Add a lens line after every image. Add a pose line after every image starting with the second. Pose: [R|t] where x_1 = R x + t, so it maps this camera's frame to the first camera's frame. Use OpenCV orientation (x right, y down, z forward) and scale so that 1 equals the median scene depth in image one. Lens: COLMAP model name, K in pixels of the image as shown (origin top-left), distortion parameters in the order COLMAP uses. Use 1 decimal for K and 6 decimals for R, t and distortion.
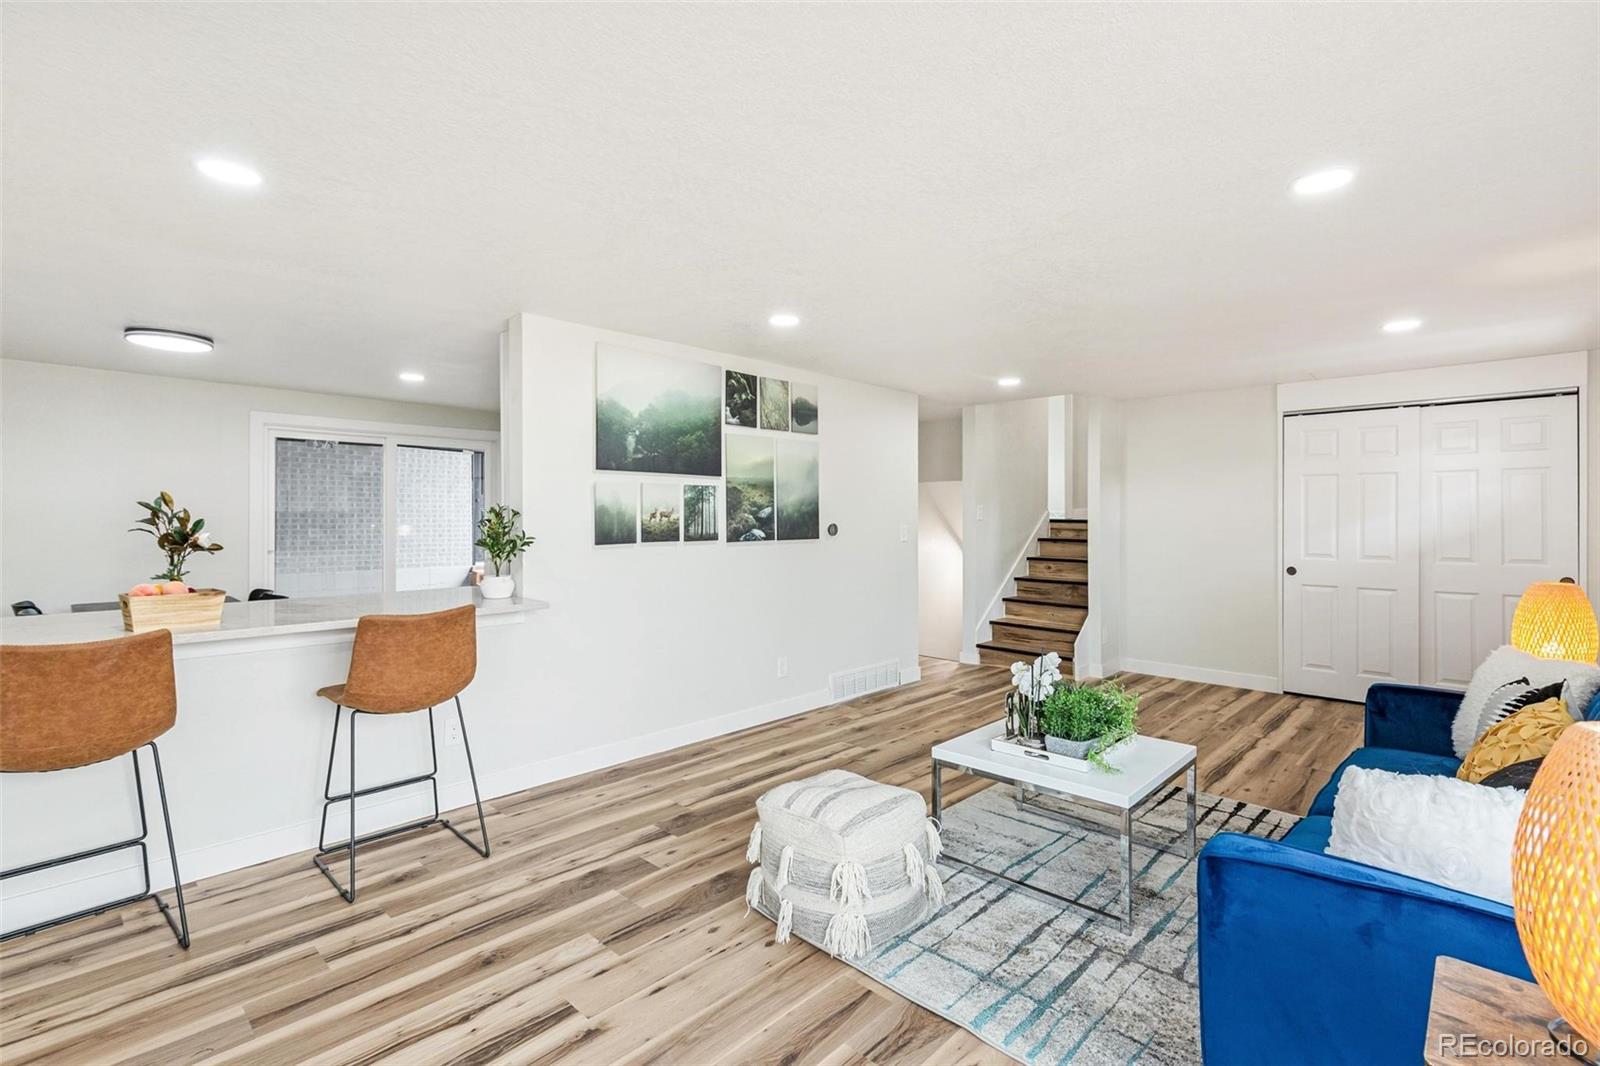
lens RADIAL K [[719.6, 0, 800.9], [0, 719.6, 519.9], [0, 0, 1]] dist [0.000964, 0.000031]
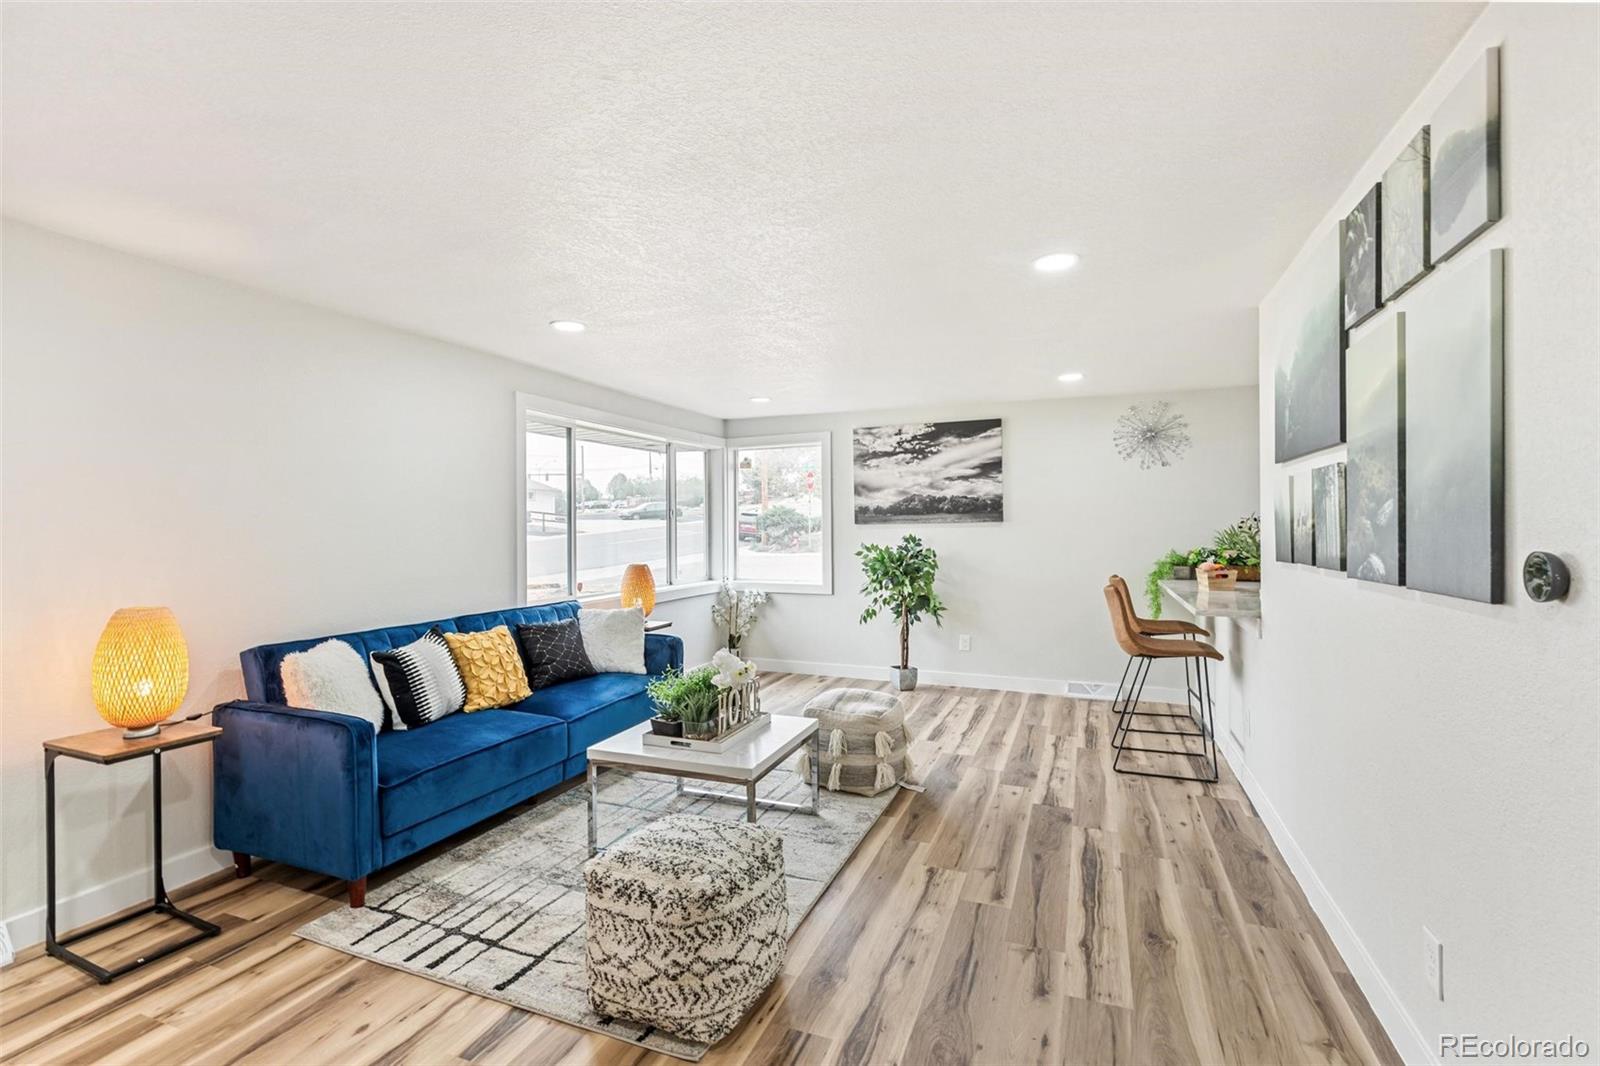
lens RADIAL K [[719.6, 0, 800.9], [0, 719.6, 519.9], [0, 0, 1]] dist [0.000964, 0.000031]
pose [[-0.923833, -0.001584, -0.382792, 0.593392], [0.002645, 0.999941, -0.010521, -0.001833], [0.382786, -0.010732, -0.923775, 1.859157]]
